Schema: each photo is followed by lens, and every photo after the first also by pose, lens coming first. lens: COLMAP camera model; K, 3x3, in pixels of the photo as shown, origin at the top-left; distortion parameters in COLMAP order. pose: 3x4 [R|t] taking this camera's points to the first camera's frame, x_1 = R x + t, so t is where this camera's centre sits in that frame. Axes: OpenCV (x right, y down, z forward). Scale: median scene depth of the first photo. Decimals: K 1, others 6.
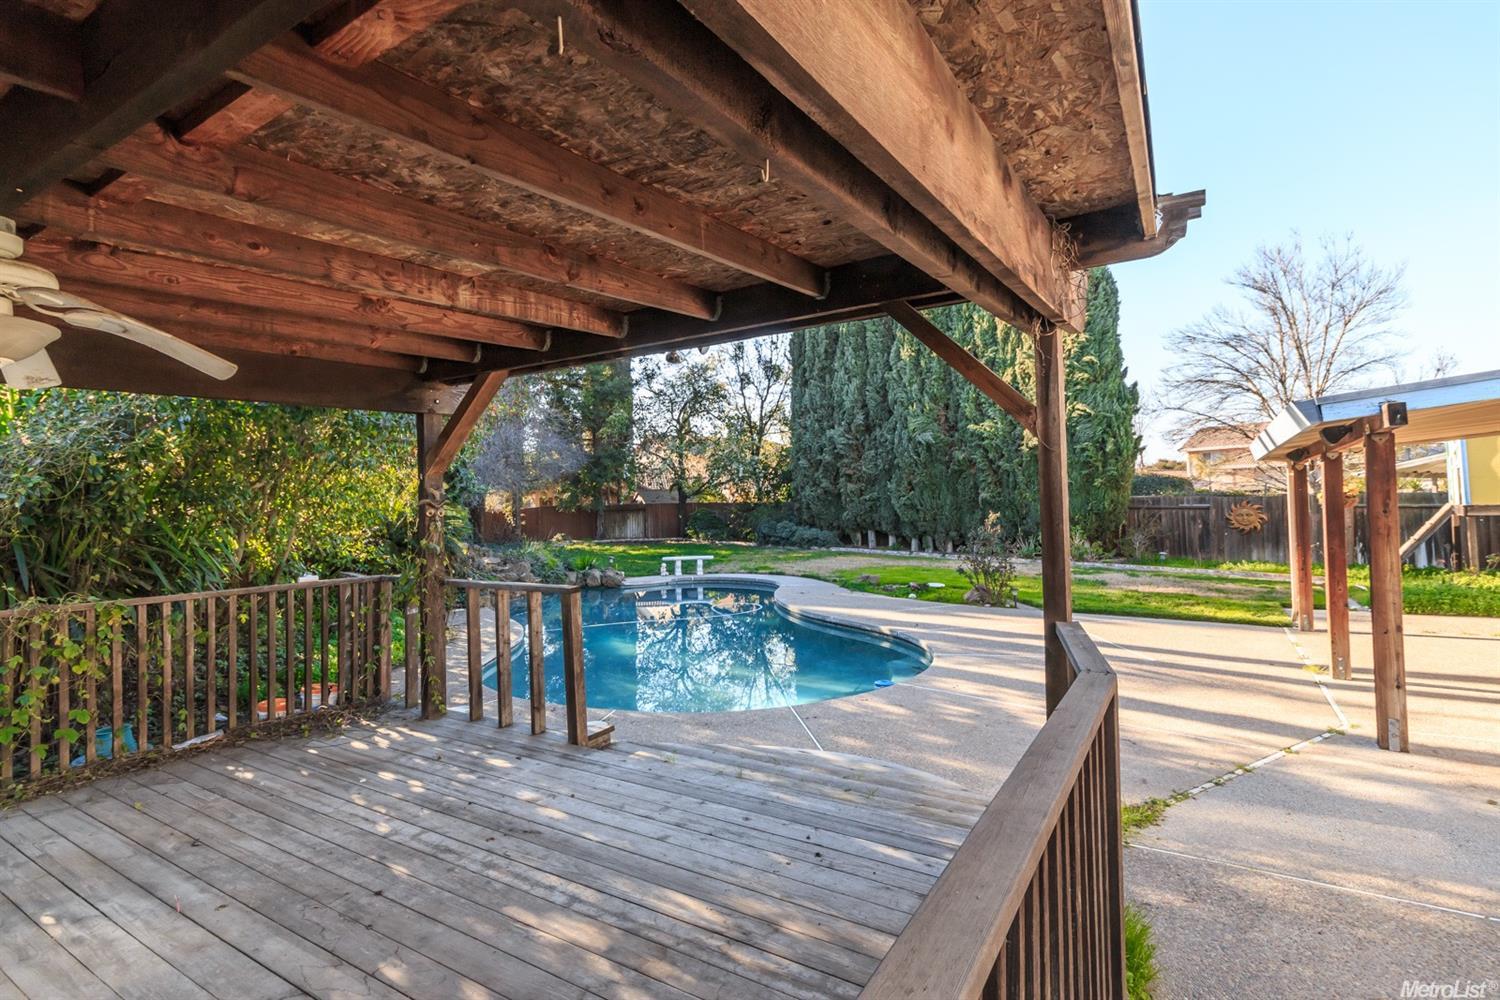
lens RADIAL K [[698.2, 0, 745.8], [0, 698.2, 498.2], [0, 0, 1]] dist [0.001762, 0.000663]
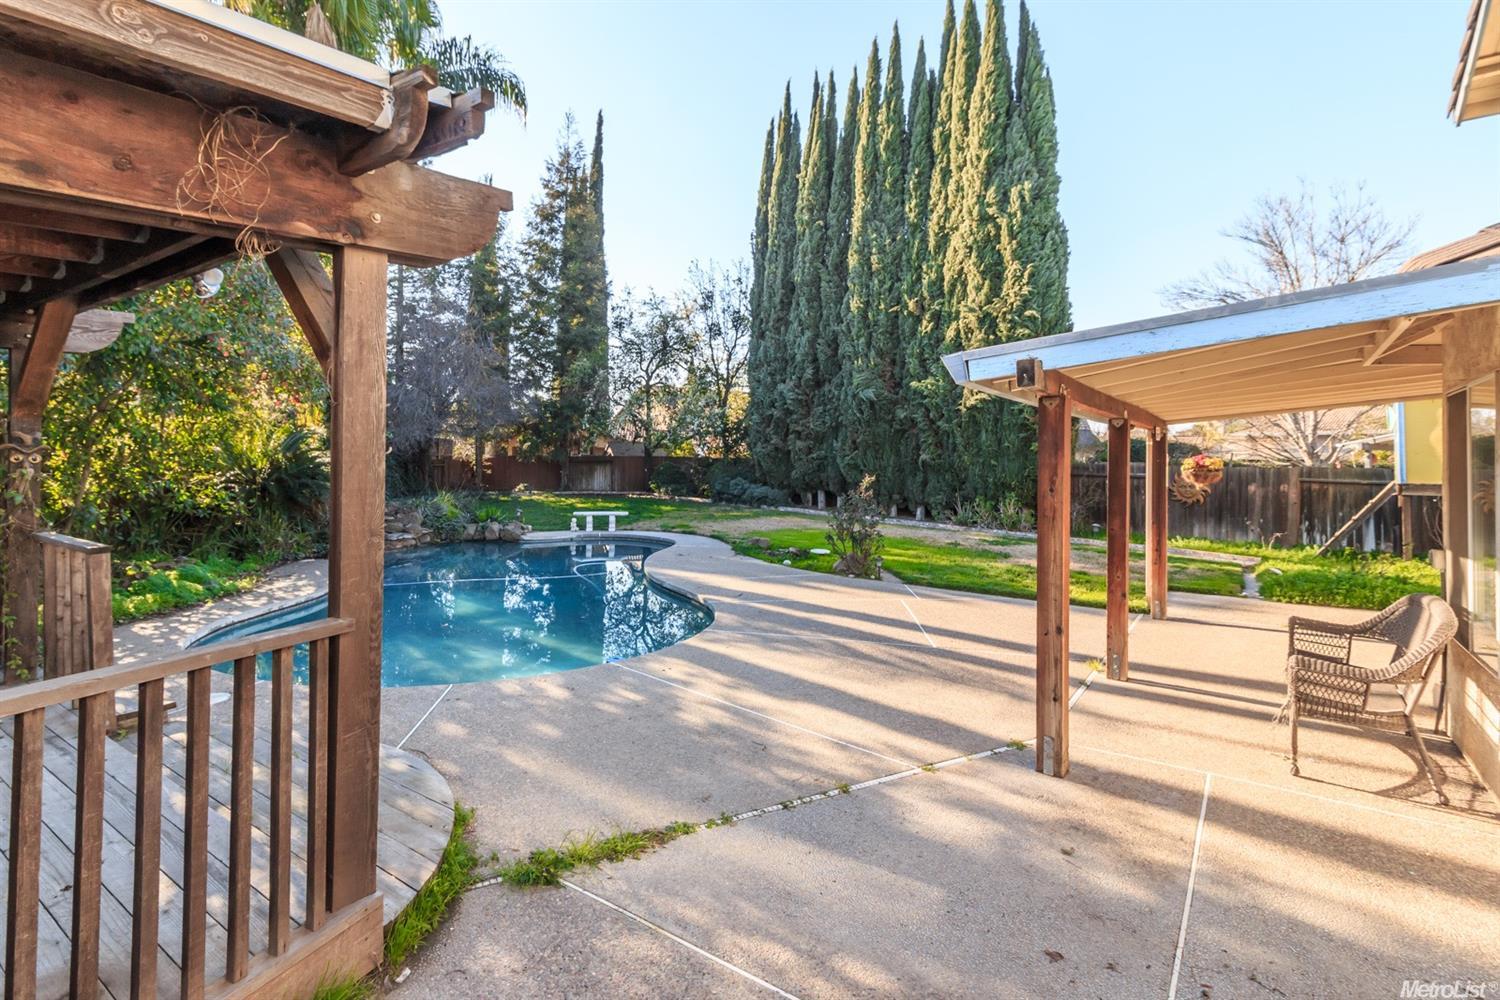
lens RADIAL K [[698.2, 0, 799.0], [0, 698.2, 462.4], [0, 0, 1]] dist [0.001762, 0.000663]
pose [[0.998138, 0.028900, -0.053724, 0.220638], [-0.028149, 0.999496, 0.014695, -0.006016], [0.054122, -0.013155, 0.998448, 0.049711]]
